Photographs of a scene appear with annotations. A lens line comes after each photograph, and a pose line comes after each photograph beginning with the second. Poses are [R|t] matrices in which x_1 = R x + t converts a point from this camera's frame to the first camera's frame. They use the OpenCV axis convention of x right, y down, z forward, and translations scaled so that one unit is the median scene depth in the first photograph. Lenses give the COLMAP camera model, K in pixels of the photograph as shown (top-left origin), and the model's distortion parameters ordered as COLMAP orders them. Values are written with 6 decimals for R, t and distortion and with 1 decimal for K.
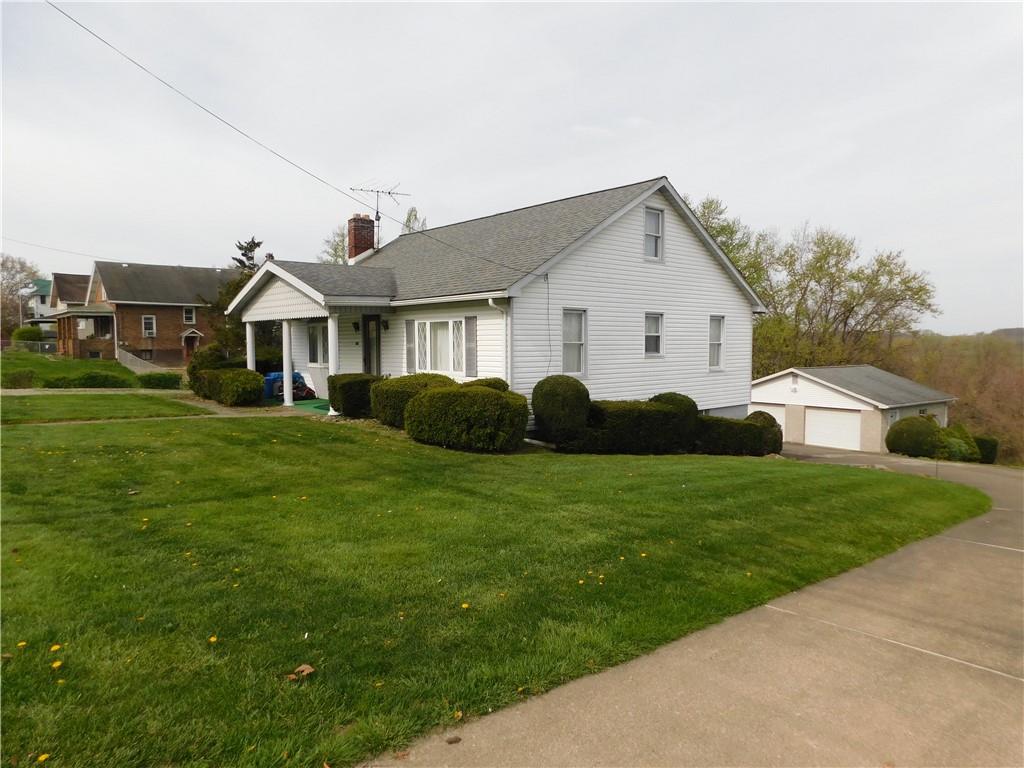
lens RADIAL K [[678.2, 0, 515.8], [0, 678.2, 379.6], [0, 0, 1]] dist [-0.032550, 0.016541]
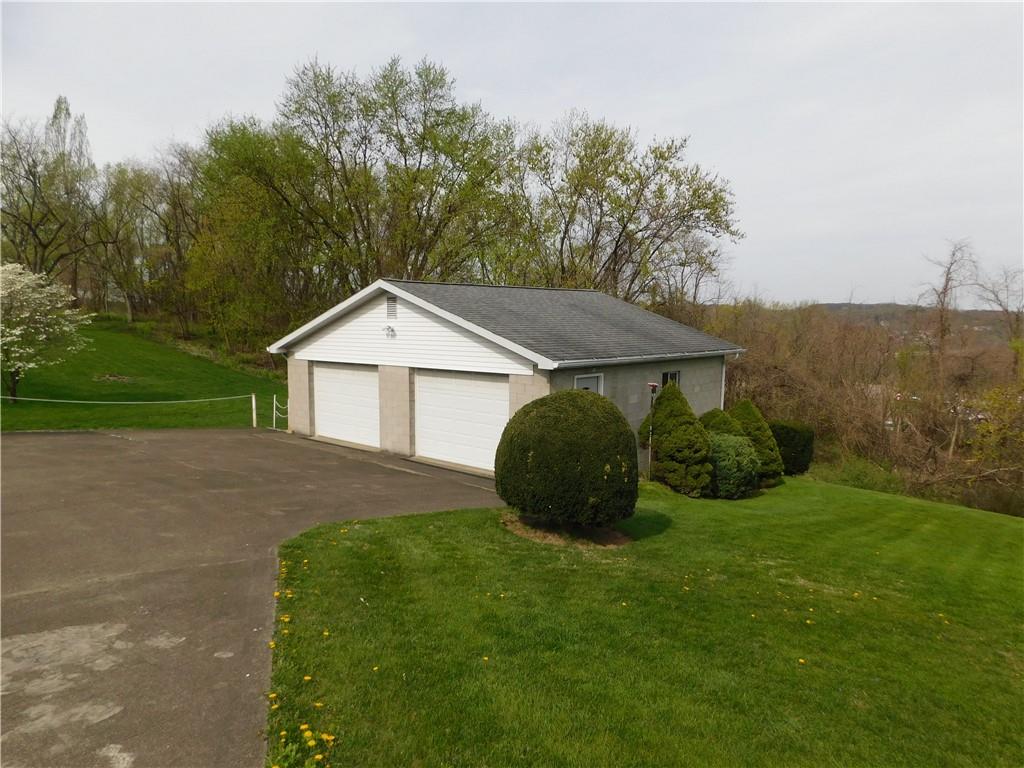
lens RADIAL K [[678.2, 0, 507.8], [0, 678.2, 390.6], [0, 0, 1]] dist [-0.032550, 0.016541]
pose [[0.979935, -0.019656, 0.198346, 0.257160], [0.008654, 0.998383, 0.056183, 0.018974], [-0.199129, -0.053339, 0.978521, 0.361033]]
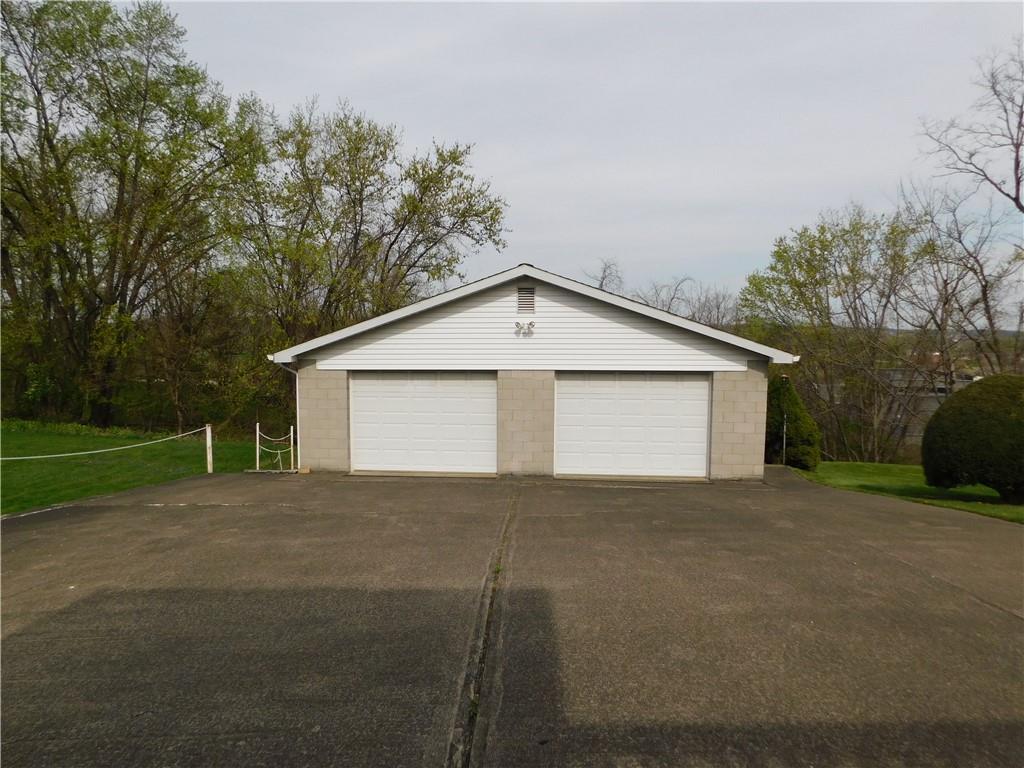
lens RADIAL K [[678.2, 0, 516.1], [0, 678.2, 388.0], [0, 0, 1]] dist [-0.032550, 0.016541]
pose [[0.685833, -0.065715, 0.724786, 0.094150], [0.038270, 0.997793, 0.054255, 0.017364], [-0.726752, -0.009472, 0.686835, 0.486640]]
